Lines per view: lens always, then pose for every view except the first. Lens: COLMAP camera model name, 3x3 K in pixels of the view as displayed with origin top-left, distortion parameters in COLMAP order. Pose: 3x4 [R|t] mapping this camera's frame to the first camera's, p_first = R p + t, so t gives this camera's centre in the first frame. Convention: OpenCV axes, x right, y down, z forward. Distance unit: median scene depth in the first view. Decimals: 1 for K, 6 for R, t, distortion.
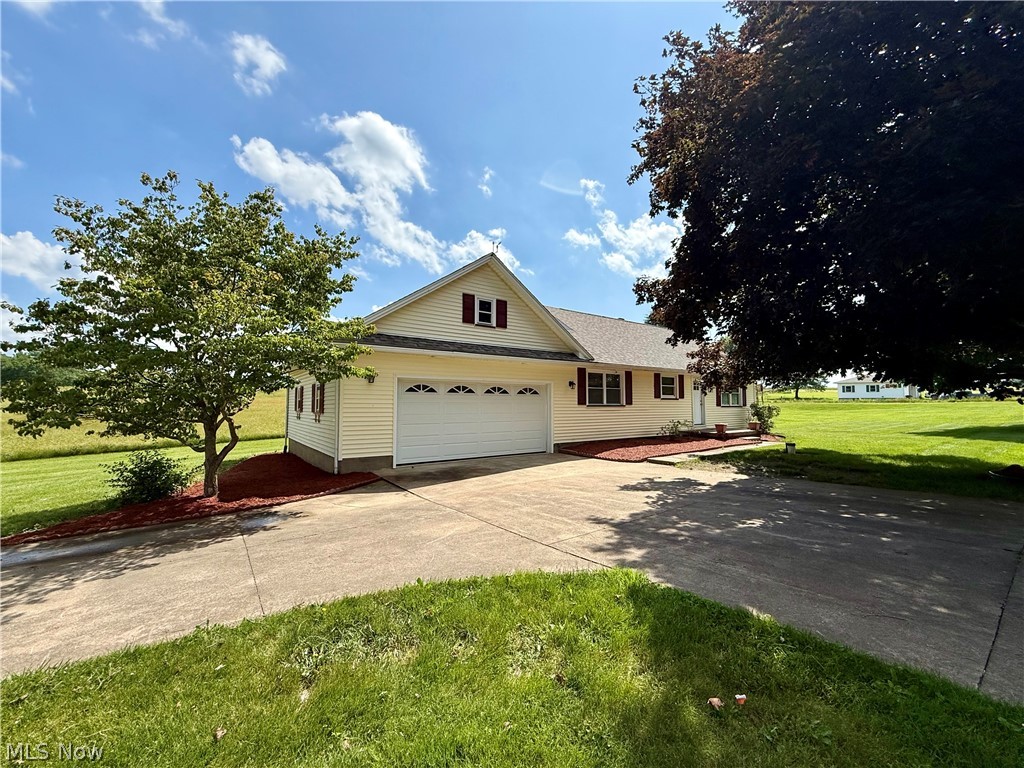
lens RADIAL K [[408.6, 0, 513.9], [0, 408.6, 377.2], [0, 0, 1]] dist [-0.001860, 0.000813]
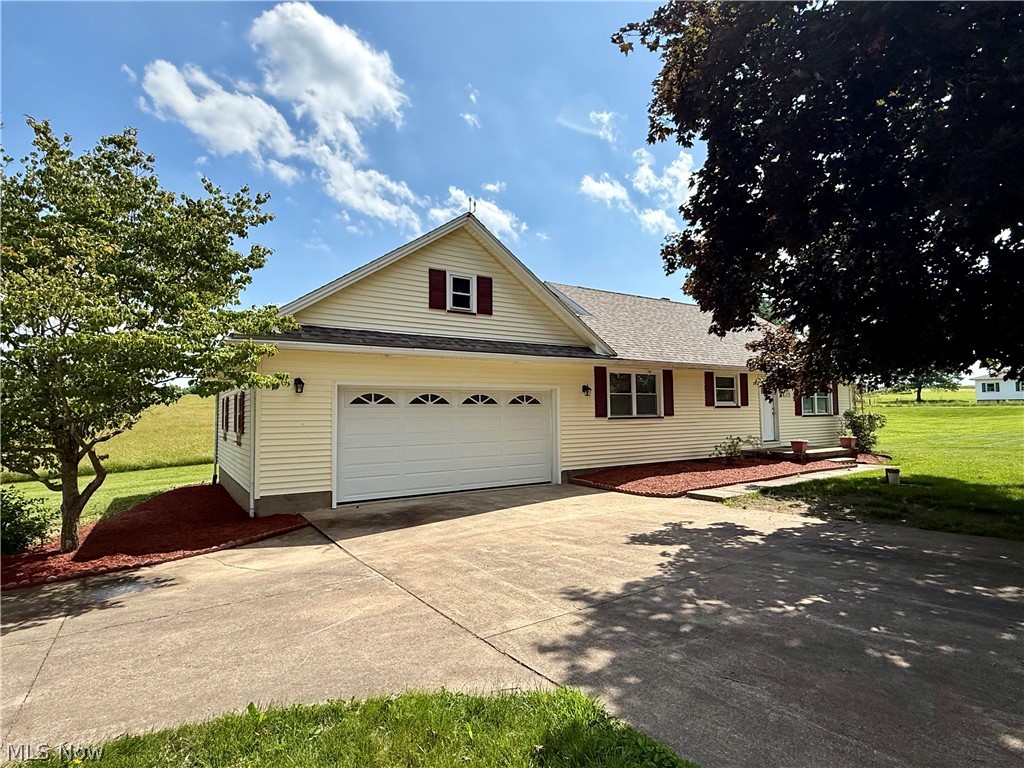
lens RADIAL K [[531.1, 0, 511.6], [0, 531.1, 383.7], [0, 0, 1]] dist [0.000074, -0.001749]
pose [[0.998653, -0.015217, -0.049611, 0.082449], [0.015740, 0.999825, 0.010158, -0.006898], [0.049448, -0.010925, 0.998717, 0.063912]]
